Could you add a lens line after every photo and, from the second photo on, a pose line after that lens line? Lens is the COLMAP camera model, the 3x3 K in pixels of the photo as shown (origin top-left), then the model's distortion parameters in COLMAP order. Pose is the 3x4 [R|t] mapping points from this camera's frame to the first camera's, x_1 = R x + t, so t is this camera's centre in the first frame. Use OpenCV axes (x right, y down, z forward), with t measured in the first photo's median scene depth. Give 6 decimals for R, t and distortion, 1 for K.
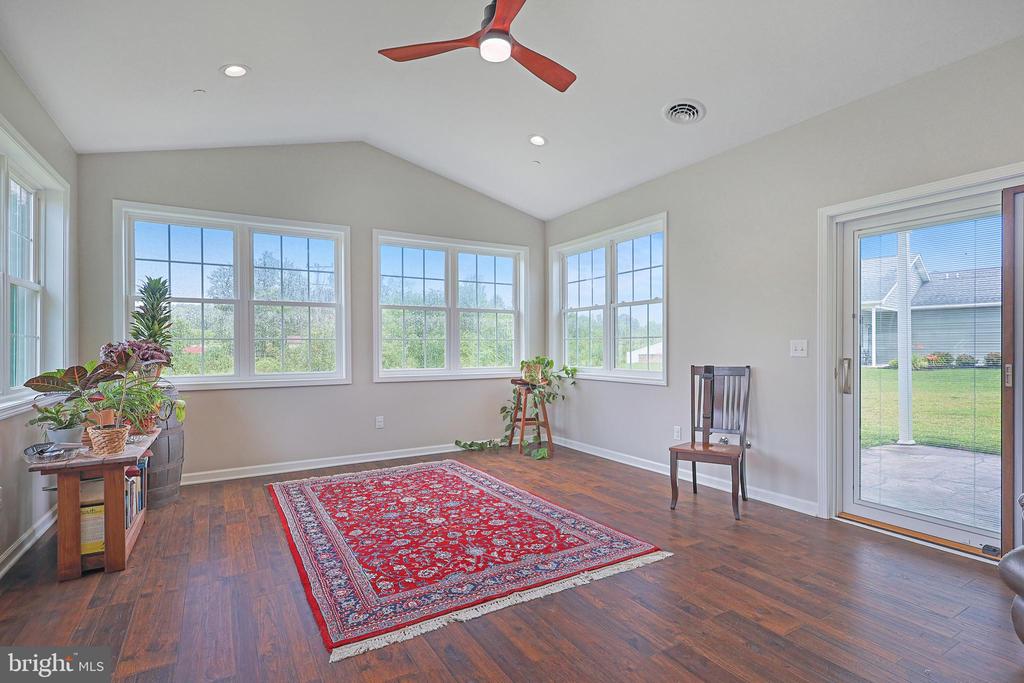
lens RADIAL K [[503.6, 0, 513.5], [0, 503.6, 348.0], [0, 0, 1]] dist [0.001134, 0.001374]
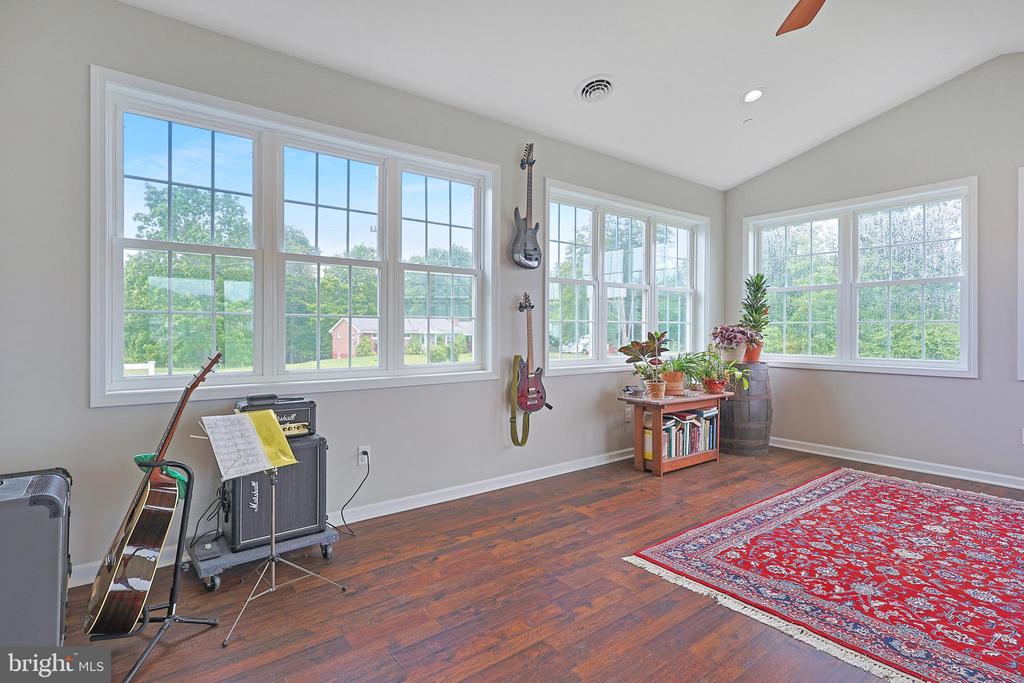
lens RADIAL K [[503.6, 0, 513.5], [0, 503.6, 348.0], [0, 0, 1]] dist [0.001134, 0.001374]
pose [[0.128134, 0.040750, -0.990919, 0.578512], [-0.003271, 0.999167, 0.040666, -0.007258], [0.991752, -0.001970, 0.128160, 0.320977]]
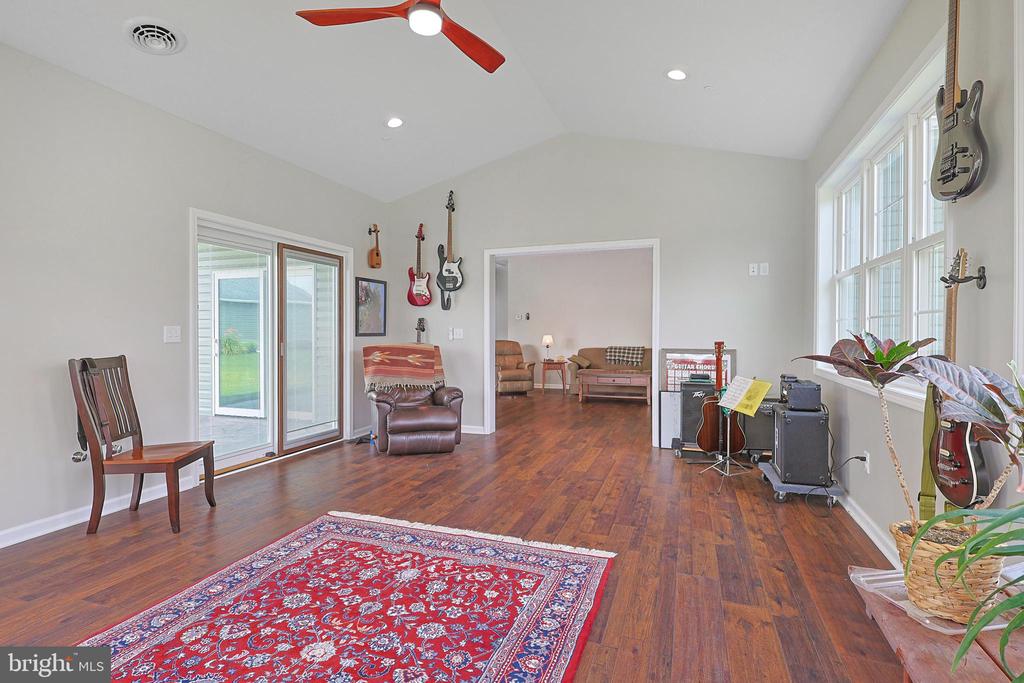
lens RADIAL K [[503.6, 0, 513.5], [0, 503.6, 348.0], [0, 0, 1]] dist [0.001134, 0.001374]
pose [[-0.644997, -0.016628, 0.764004, -0.758915], [0.005219, 0.999644, 0.026163, 0.004827], [-0.764167, 0.020862, -0.644681, 1.290740]]
